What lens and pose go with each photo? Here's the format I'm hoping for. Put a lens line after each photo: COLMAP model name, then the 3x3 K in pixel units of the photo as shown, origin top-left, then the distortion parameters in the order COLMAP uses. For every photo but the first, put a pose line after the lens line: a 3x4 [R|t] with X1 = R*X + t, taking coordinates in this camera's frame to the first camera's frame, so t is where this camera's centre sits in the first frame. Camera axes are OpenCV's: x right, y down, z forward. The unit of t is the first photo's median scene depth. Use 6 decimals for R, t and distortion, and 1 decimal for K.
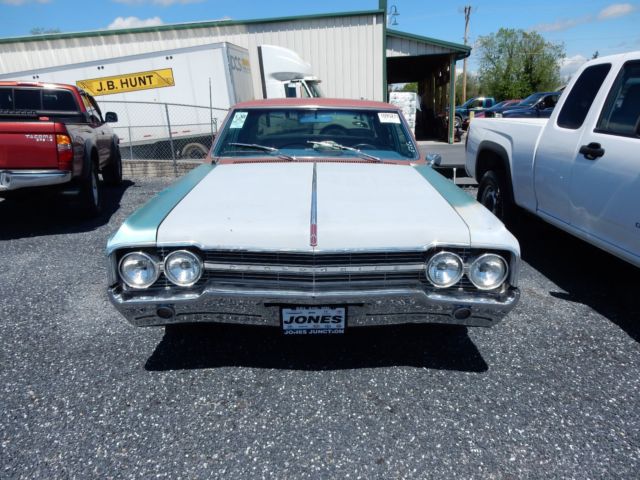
lens RADIAL K [[475.7, 0, 320.0], [0, 475.7, 240.0], [0, 0, 1]] dist [-0.008429, 0.006834]
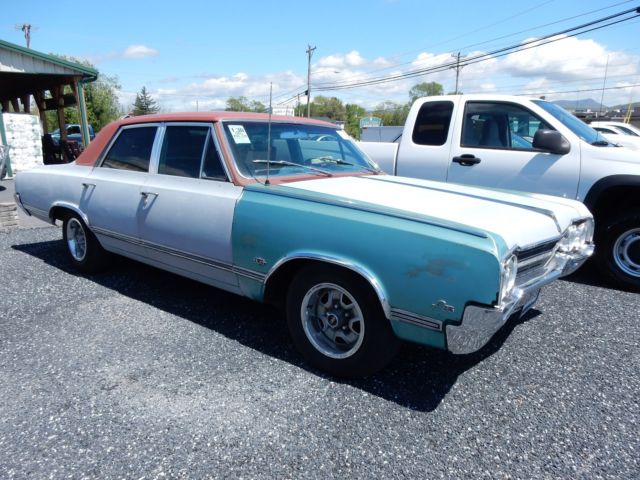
lens RADIAL K [[475.7, 0, 320.0], [0, 475.7, 240.0], [0, 0, 1]] dist [-0.008429, 0.006834]
pose [[0.644617, -0.146772, 0.750284, -0.179226], [0.189892, 0.981382, 0.028831, -0.016001], [-0.740547, 0.123888, 0.660486, 0.086688]]
